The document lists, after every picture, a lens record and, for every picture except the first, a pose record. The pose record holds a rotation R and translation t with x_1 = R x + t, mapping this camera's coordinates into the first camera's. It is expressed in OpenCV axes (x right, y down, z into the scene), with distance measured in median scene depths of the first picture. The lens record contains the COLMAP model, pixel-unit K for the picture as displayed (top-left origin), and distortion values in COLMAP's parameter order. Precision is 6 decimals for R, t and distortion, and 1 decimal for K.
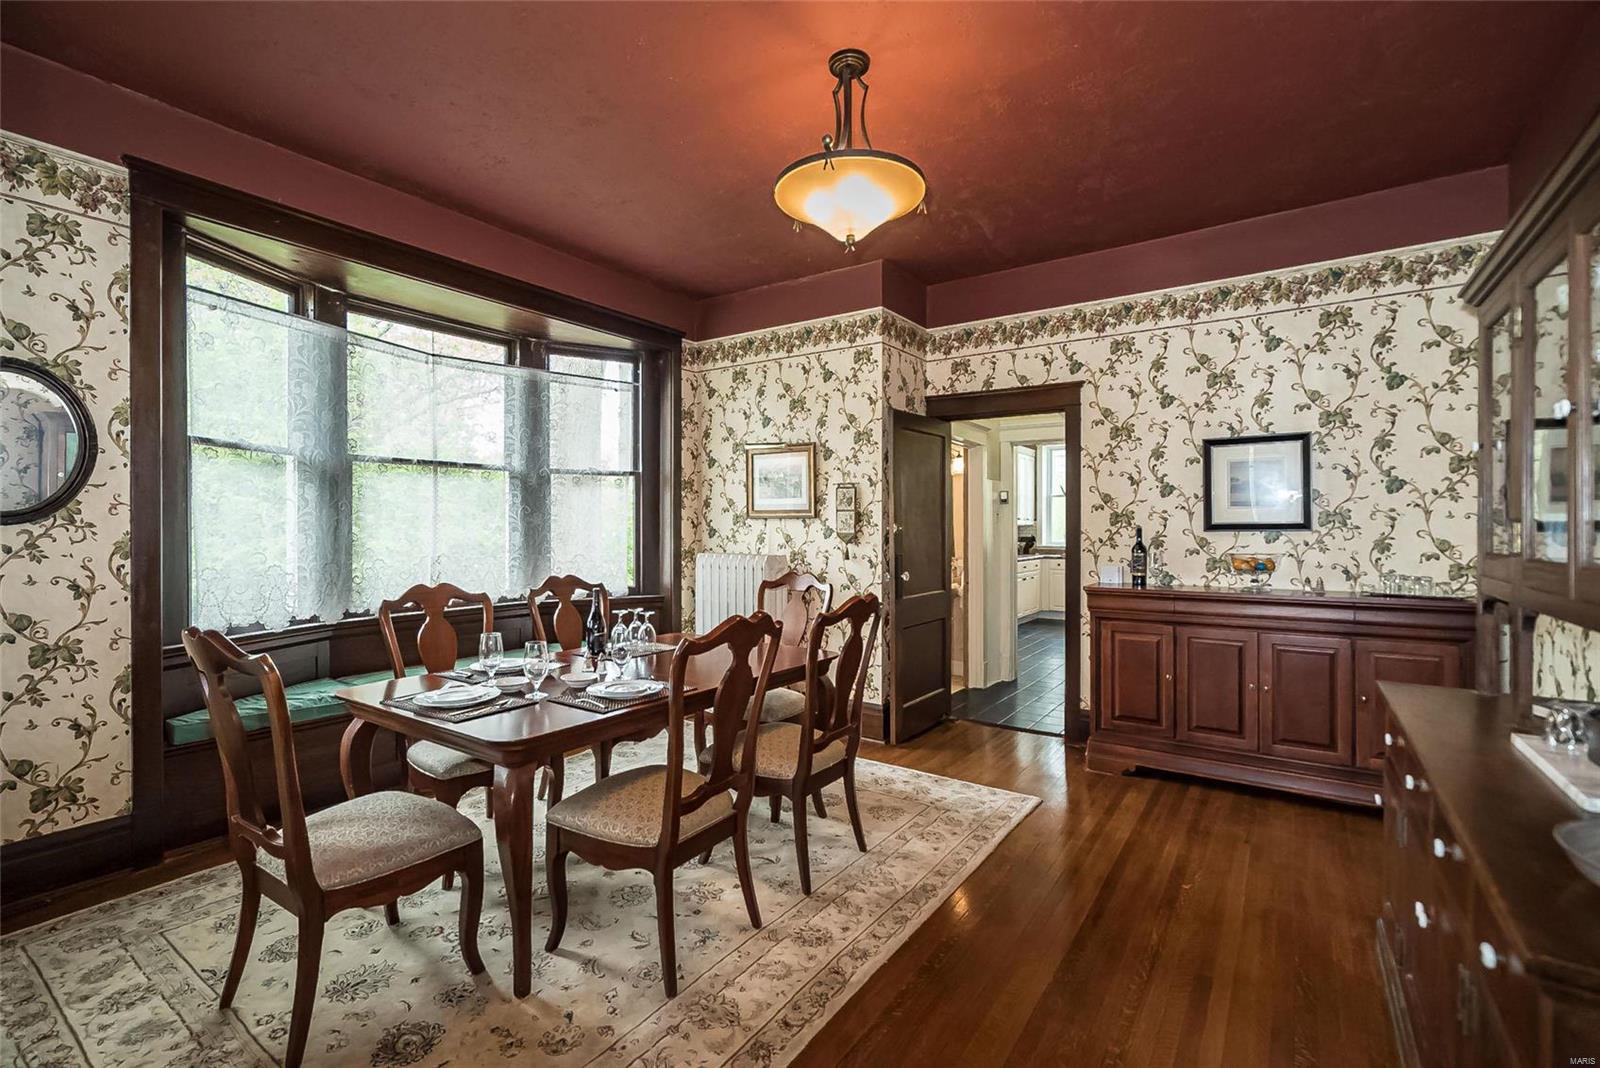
lens RADIAL K [[727.0, 0, 792.5], [0, 727.0, 531.8], [0, 0, 1]] dist [-0.009832, 0.003659]
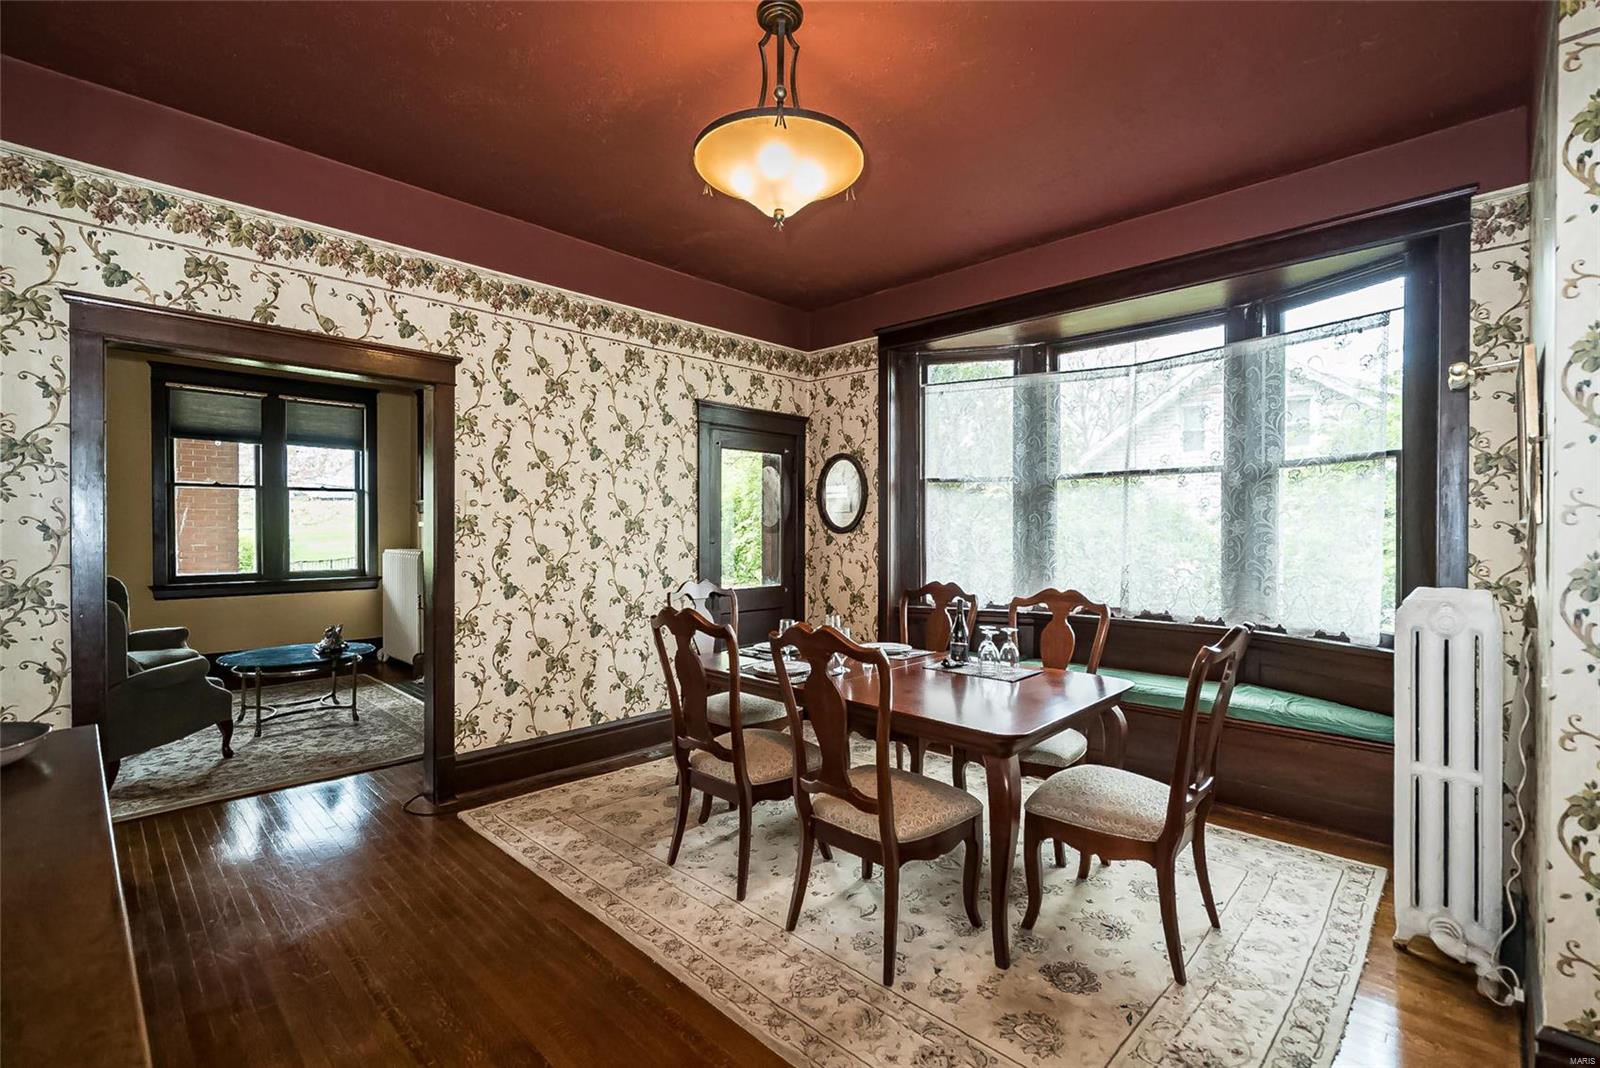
lens RADIAL K [[727.0, 0, 798.2], [0, 727.0, 529.4], [0, 0, 1]] dist [-0.009832, 0.003659]
pose [[-0.174743, -0.003112, -0.984609, 0.652774], [-0.008367, 0.999964, -0.001676, -0.012778], [0.984579, 0.007945, -0.174763, 0.821302]]
